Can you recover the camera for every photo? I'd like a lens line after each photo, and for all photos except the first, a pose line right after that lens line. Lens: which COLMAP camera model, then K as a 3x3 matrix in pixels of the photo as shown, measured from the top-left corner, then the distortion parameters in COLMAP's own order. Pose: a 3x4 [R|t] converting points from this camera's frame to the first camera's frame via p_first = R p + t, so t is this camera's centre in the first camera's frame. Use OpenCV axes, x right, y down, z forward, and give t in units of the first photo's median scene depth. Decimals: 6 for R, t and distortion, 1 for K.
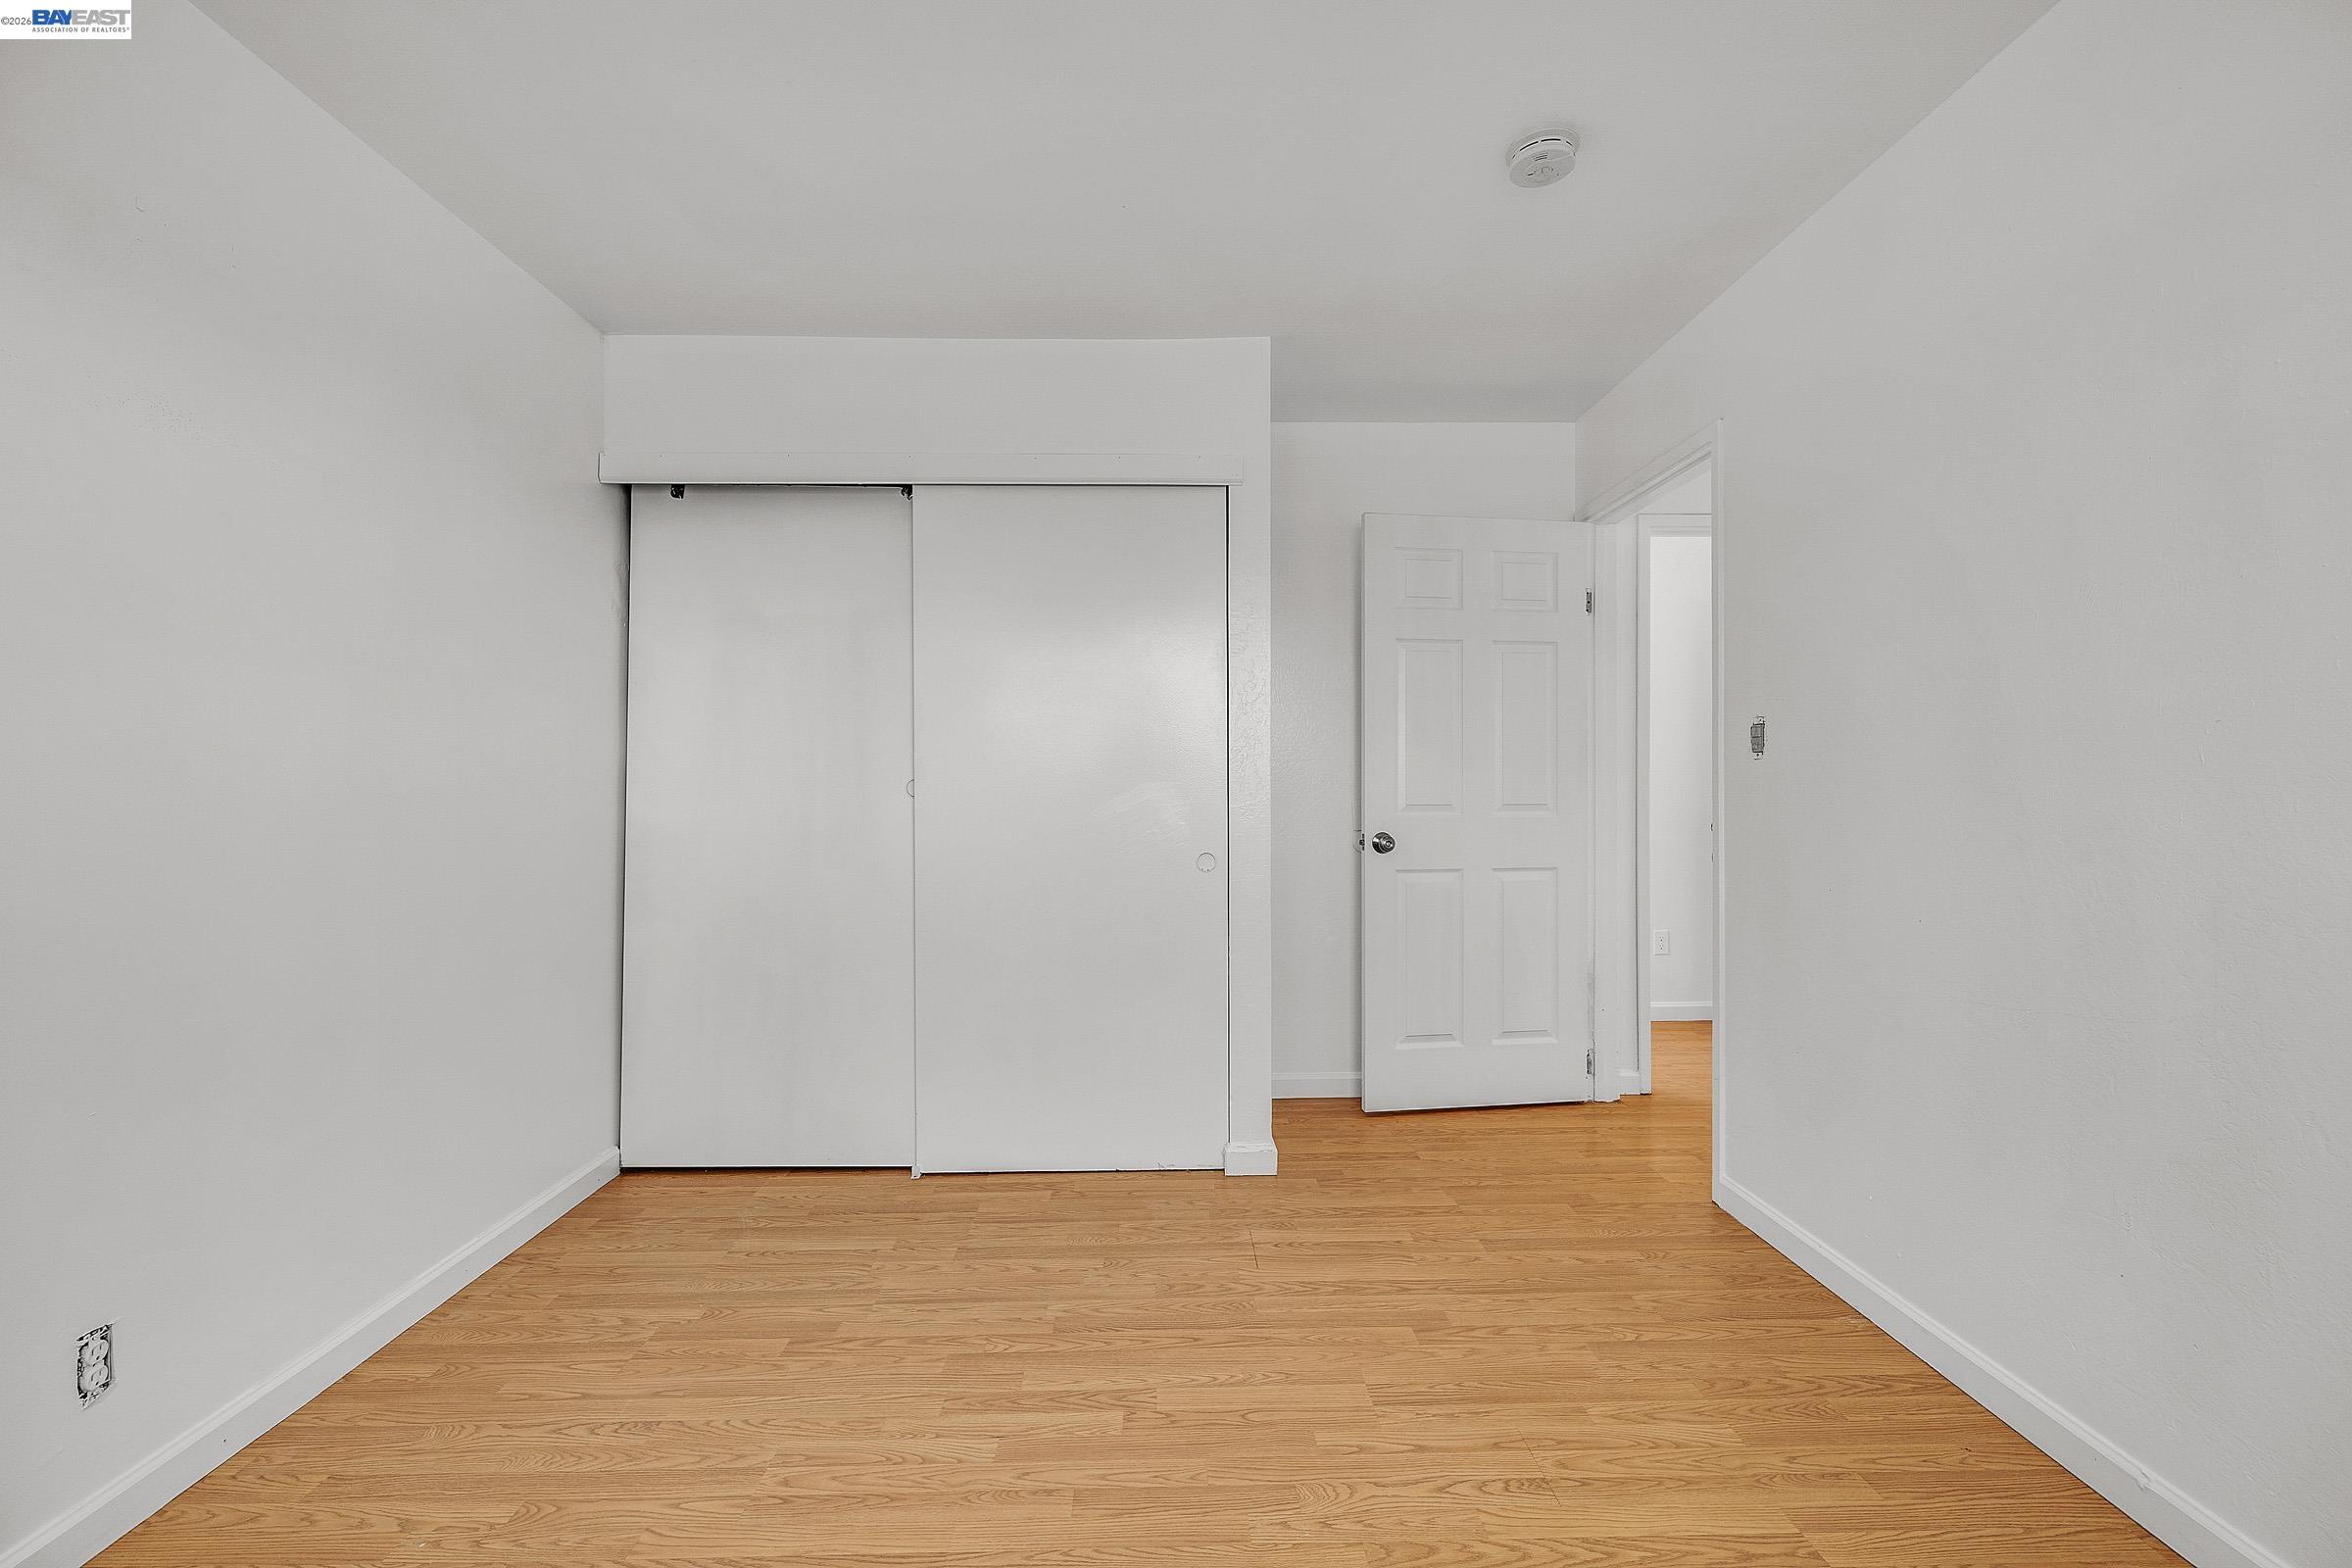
lens RADIAL K [[978.9, 0, 1172.5], [0, 978.9, 787.0], [0, 0, 1]] dist [0.000025, -0.000016]
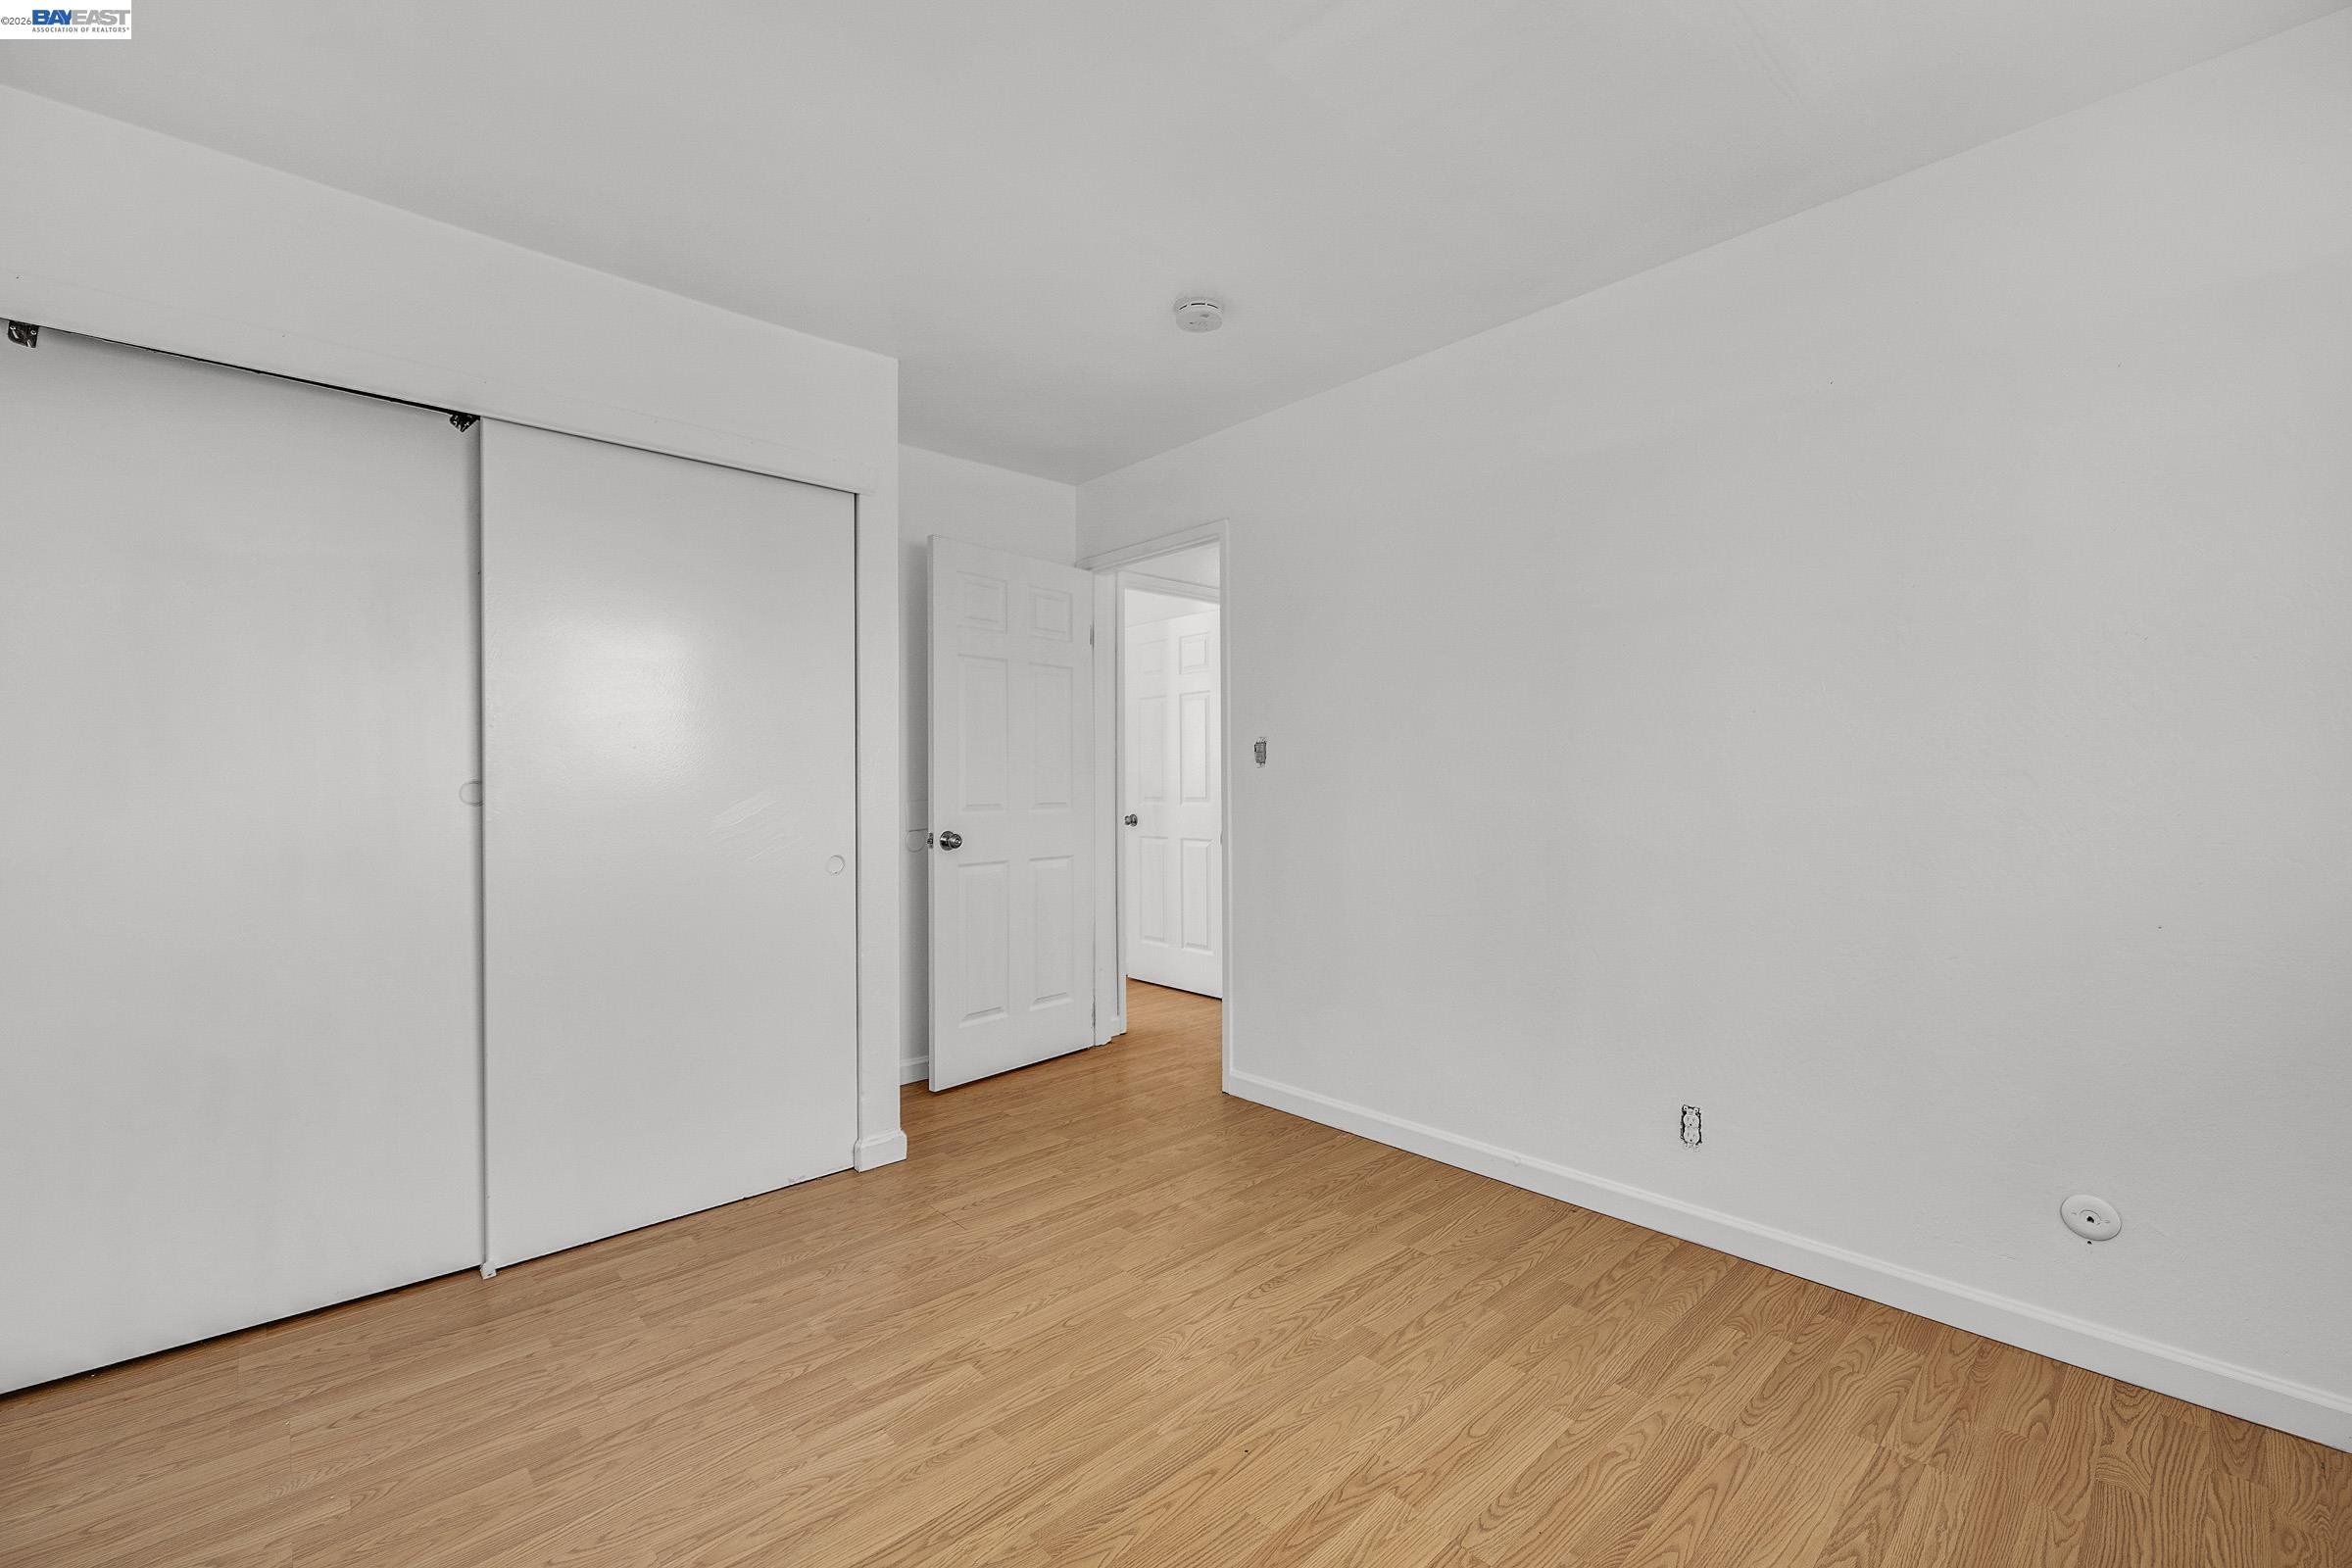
lens RADIAL K [[978.9, 0, 1172.5], [0, 978.9, 787.0], [0, 0, 1]] dist [0.000025, -0.000016]
pose [[0.749954, -0.003519, 0.661481, -0.451098], [0.006712, 0.999975, -0.002290, 0.002264], [-0.661456, 0.006157, 0.749959, 0.025544]]
